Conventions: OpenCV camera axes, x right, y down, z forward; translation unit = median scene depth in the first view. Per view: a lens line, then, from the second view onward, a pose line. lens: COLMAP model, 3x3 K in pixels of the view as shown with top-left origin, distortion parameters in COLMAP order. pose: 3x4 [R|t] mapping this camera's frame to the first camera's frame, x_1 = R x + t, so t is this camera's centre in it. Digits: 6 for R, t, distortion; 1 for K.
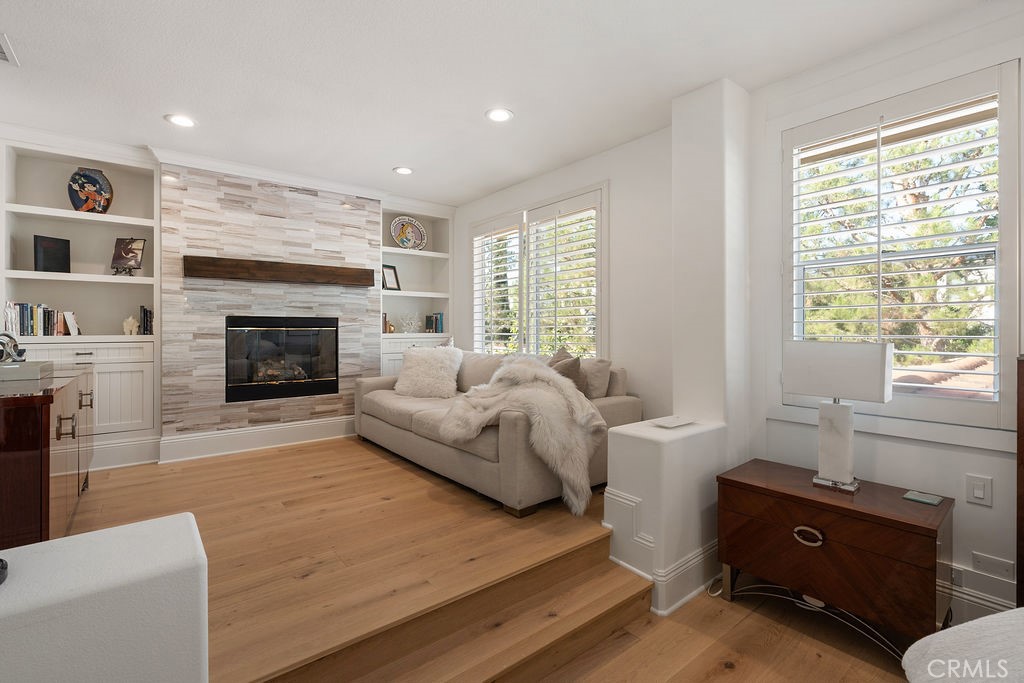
lens RADIAL K [[476.2, 0, 520.0], [0, 476.2, 330.1], [0, 0, 1]] dist [-0.011263, 0.002805]
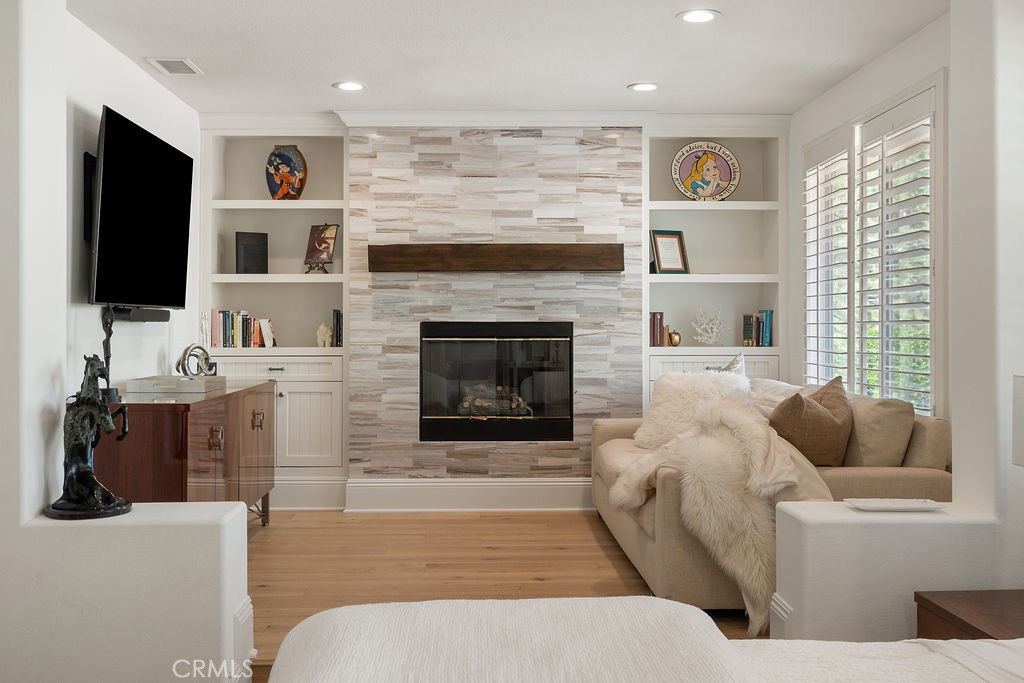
lens RADIAL K [[1109.0, 0, 479.0], [0, 1109.0, 318.1], [0, 0, 1]] dist [-0.014409, 0.000000]
pose [[0.785929, -0.004045, -0.618304, 0.496476], [-0.002121, 0.999955, -0.009238, -0.019854], [0.618313, 0.008571, 0.785885, -0.279071]]
